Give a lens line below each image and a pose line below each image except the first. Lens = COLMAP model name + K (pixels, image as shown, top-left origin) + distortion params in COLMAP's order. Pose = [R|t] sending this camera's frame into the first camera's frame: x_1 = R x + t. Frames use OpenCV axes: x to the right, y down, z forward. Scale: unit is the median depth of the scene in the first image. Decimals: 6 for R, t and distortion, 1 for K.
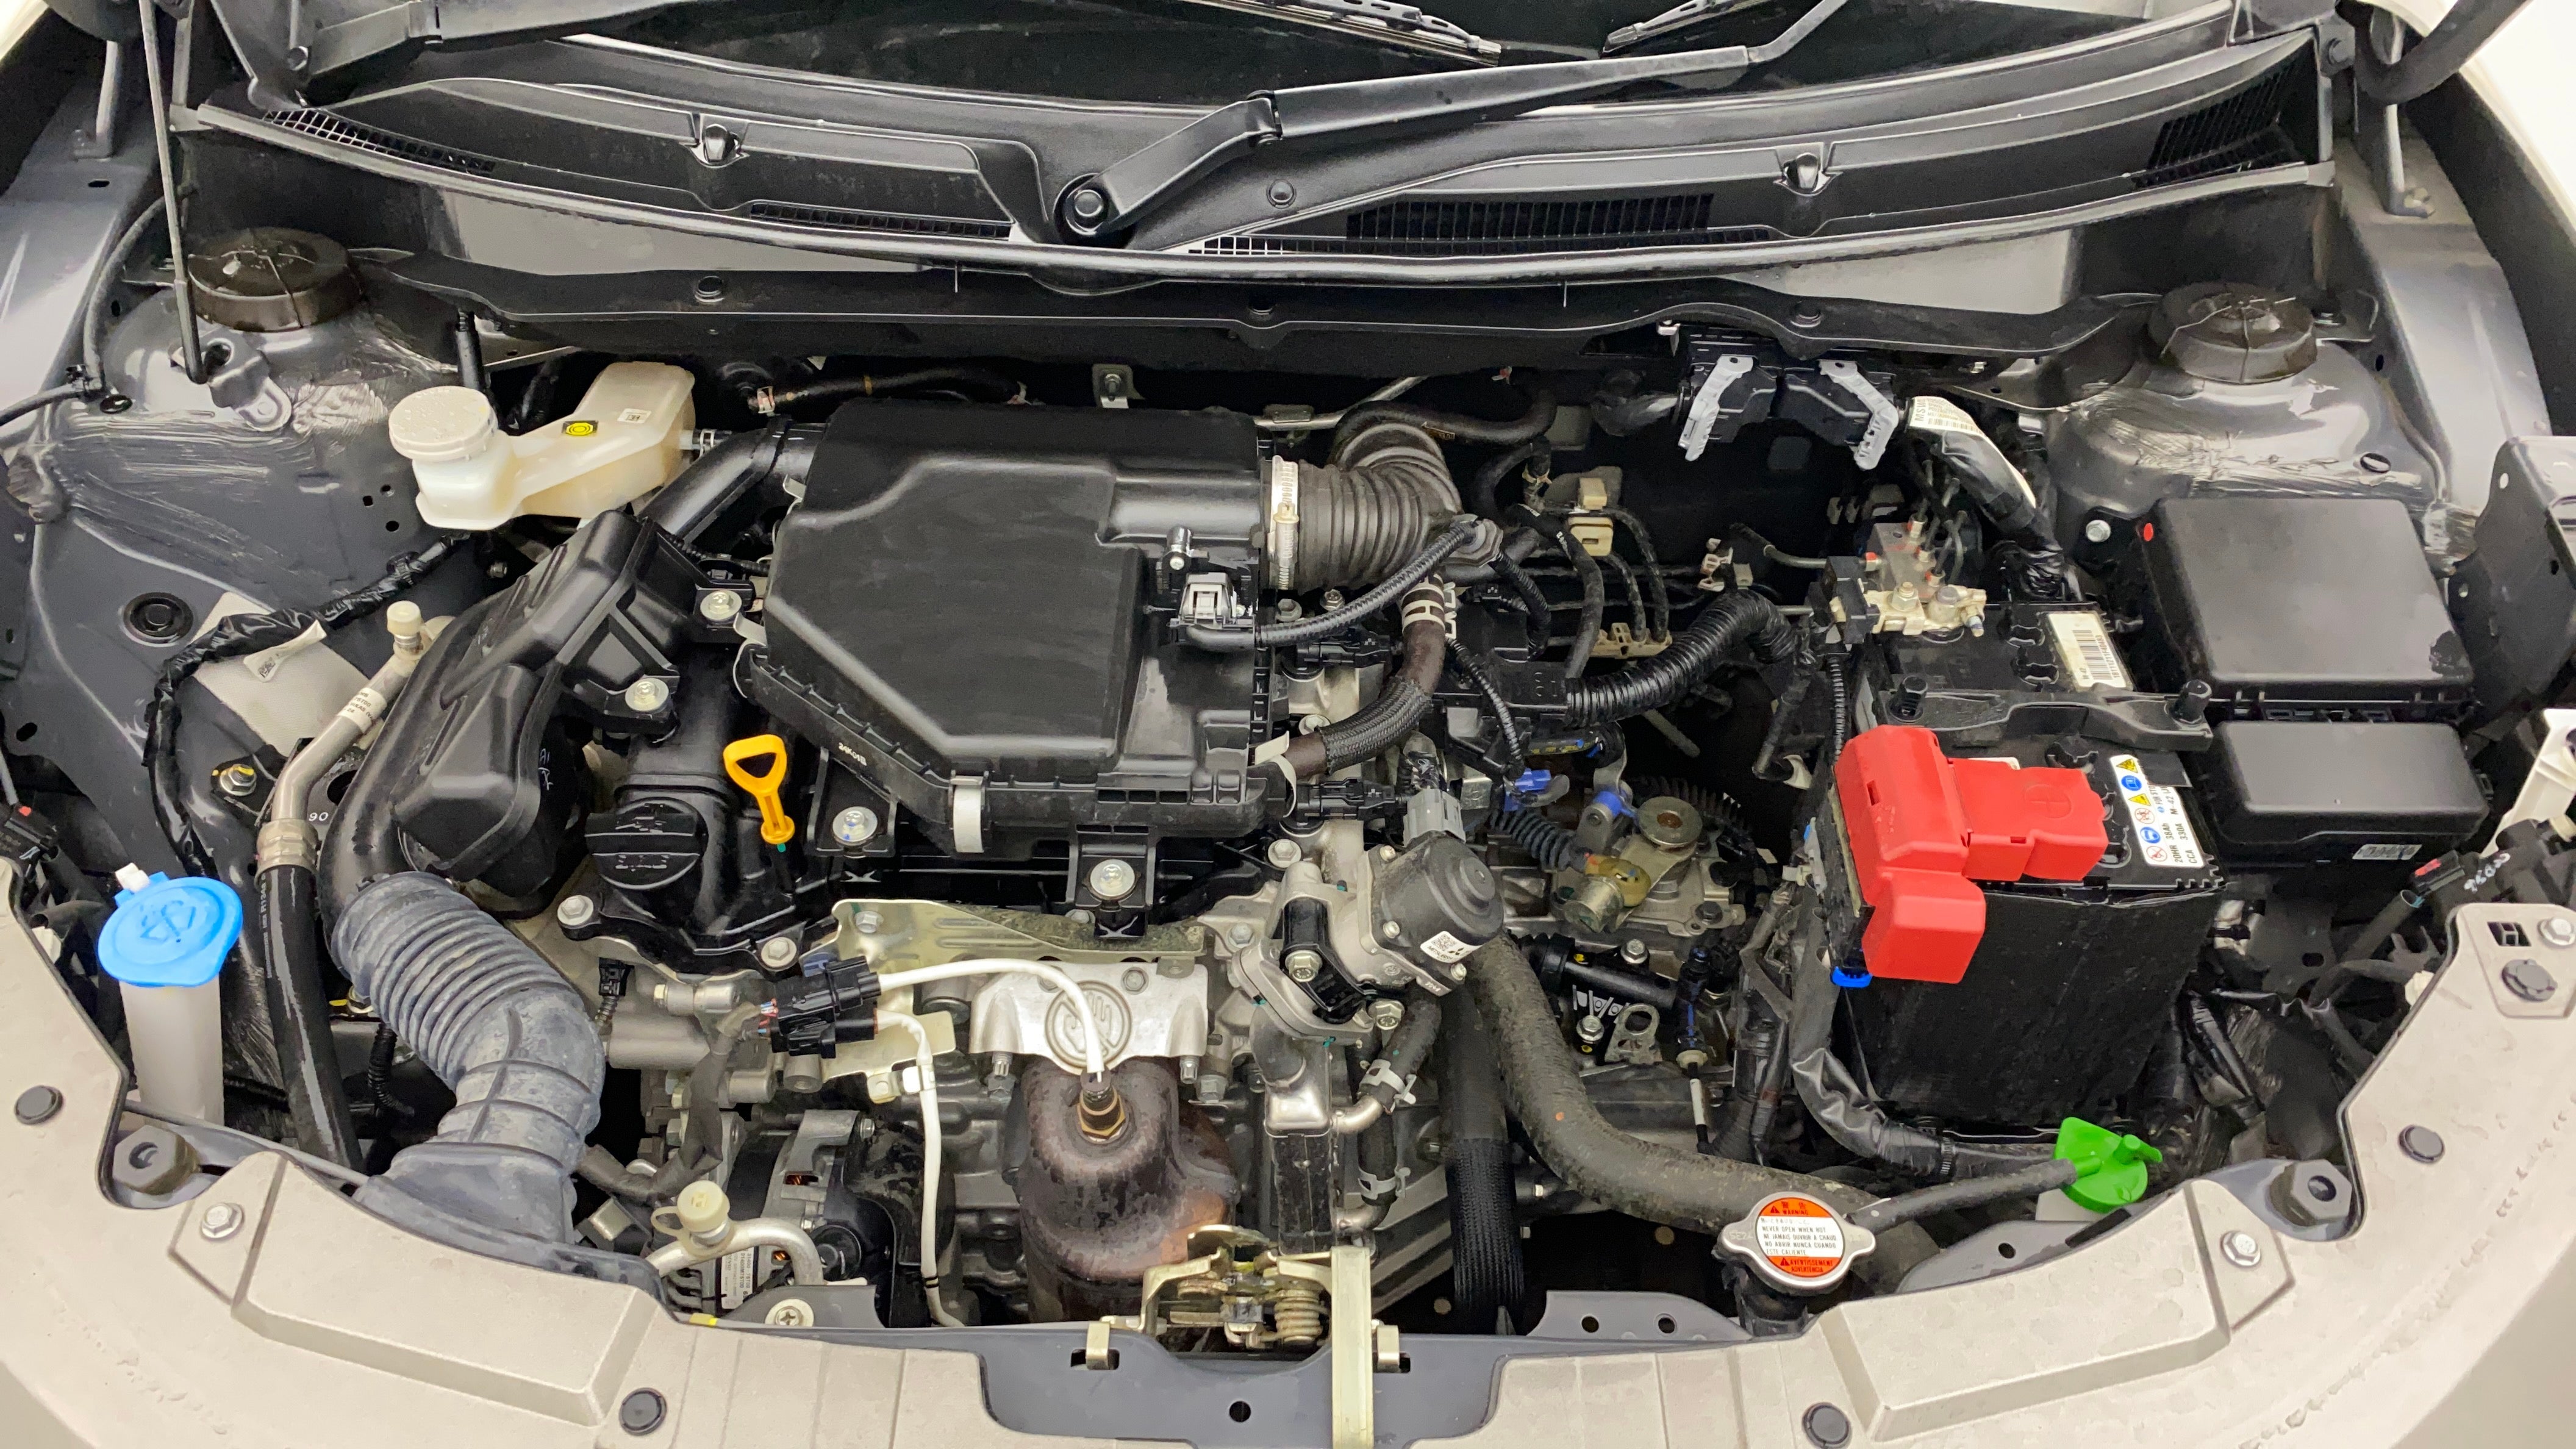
lens RADIAL K [[1868.1, 0, 1288.0], [0, 1868.1, 724.5], [0, 0, 1]] dist [0.091024, -0.154765]
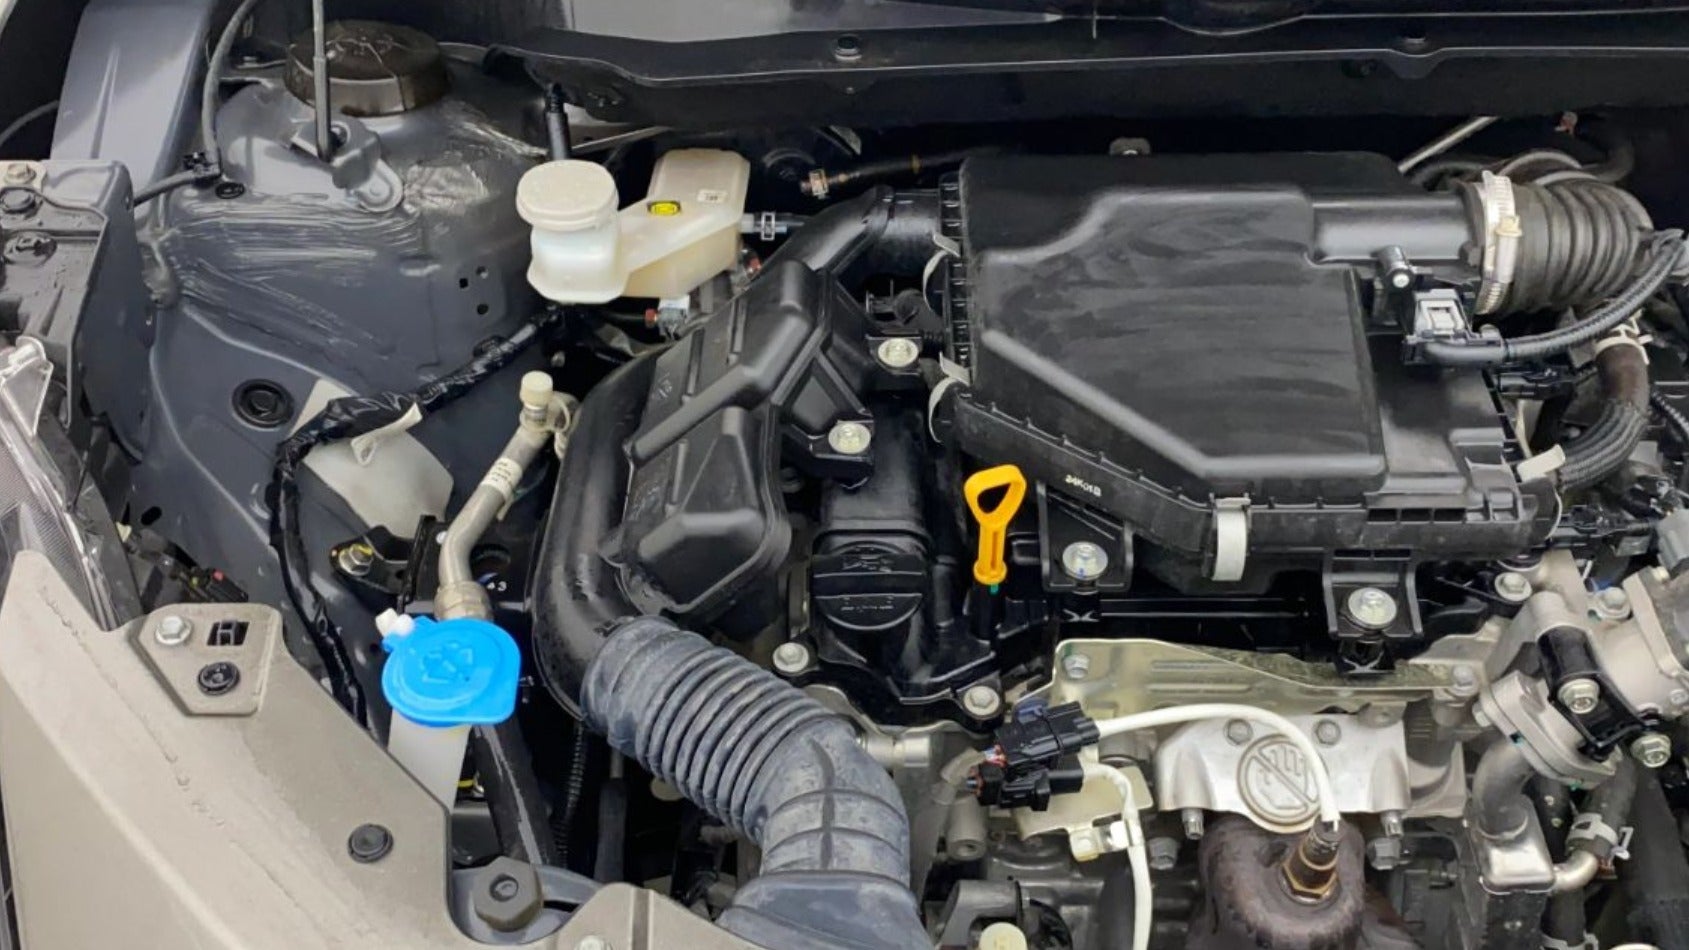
lens RADIAL K [[1824.3, 0, 844.5], [0, 1824.3, 475.0], [0, 0, 1]] dist [0.240832, -0.784952]
pose [[0.998856, -0.030222, -0.037063, -0.298586], [0.027495, 0.997025, -0.072004, 0.070023], [0.039129, 0.070903, 0.996715, 0.046619]]
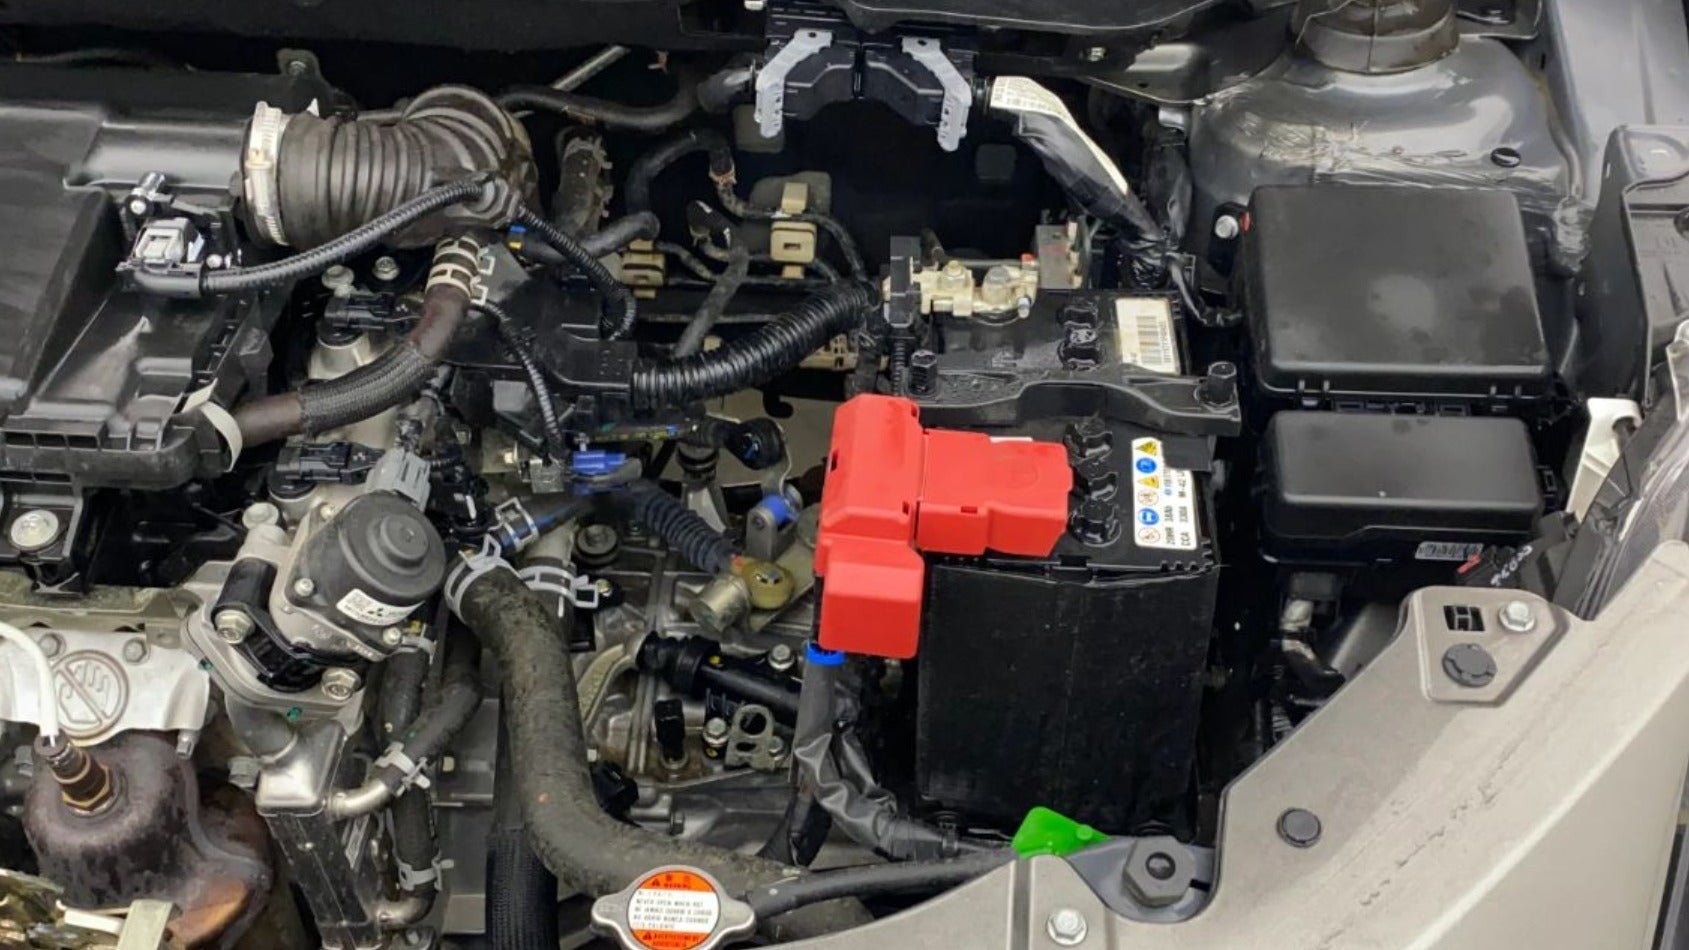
lens RADIAL K [[1824.3, 0, 844.5], [0, 1824.3, 475.0], [0, 0, 1]] dist [0.240832, -0.784952]
pose [[0.998934, 0.024640, -0.039030, 0.328808], [-0.025430, 0.999479, -0.019876, 0.058191], [0.038520, 0.020847, 0.999040, 0.060140]]
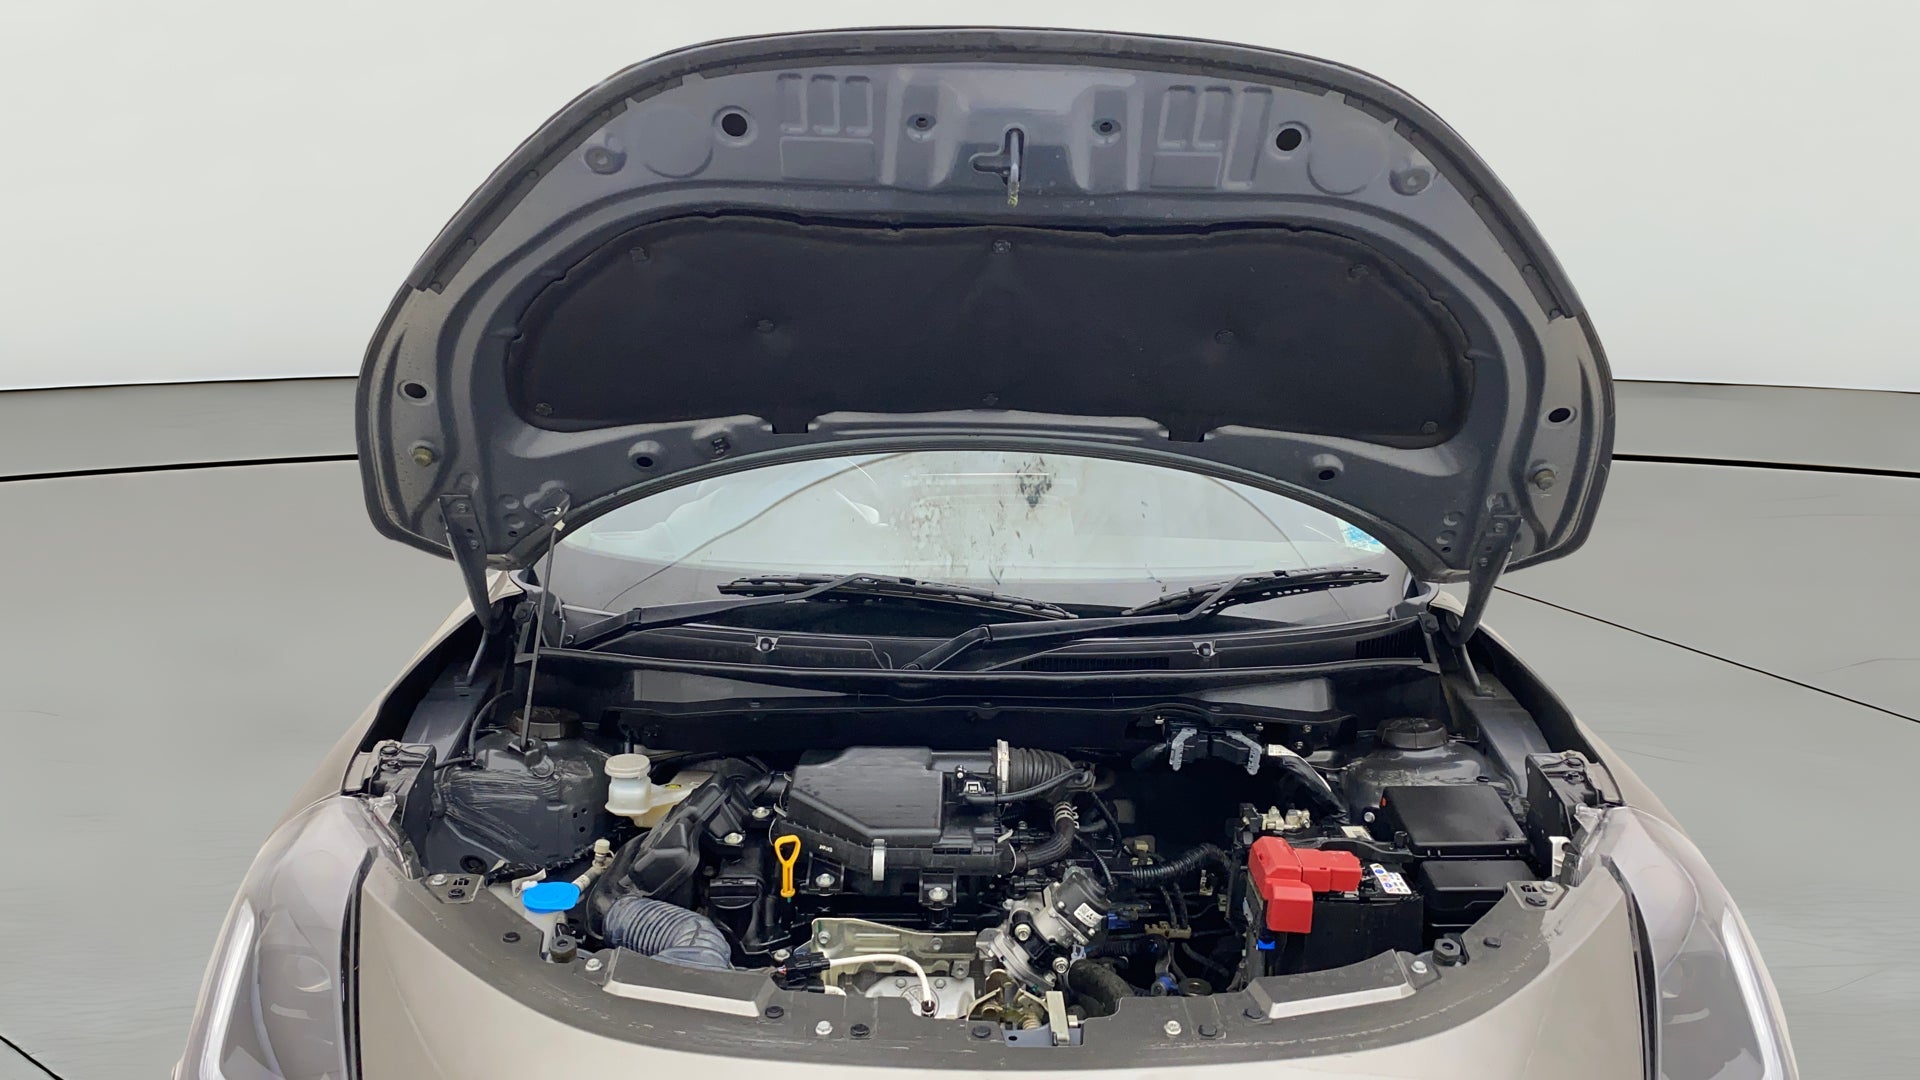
lens RADIAL K [[1392.4, 0, 960.0], [0, 1392.4, 540.0], [0, 0, 1]] dist [0.091024, -0.154765]
pose [[0.999515, -0.014725, 0.027441, -0.099537], [0.027484, 0.831457, -0.554909, 0.624081], [-0.014645, 0.555394, 0.831458, -0.624419]]
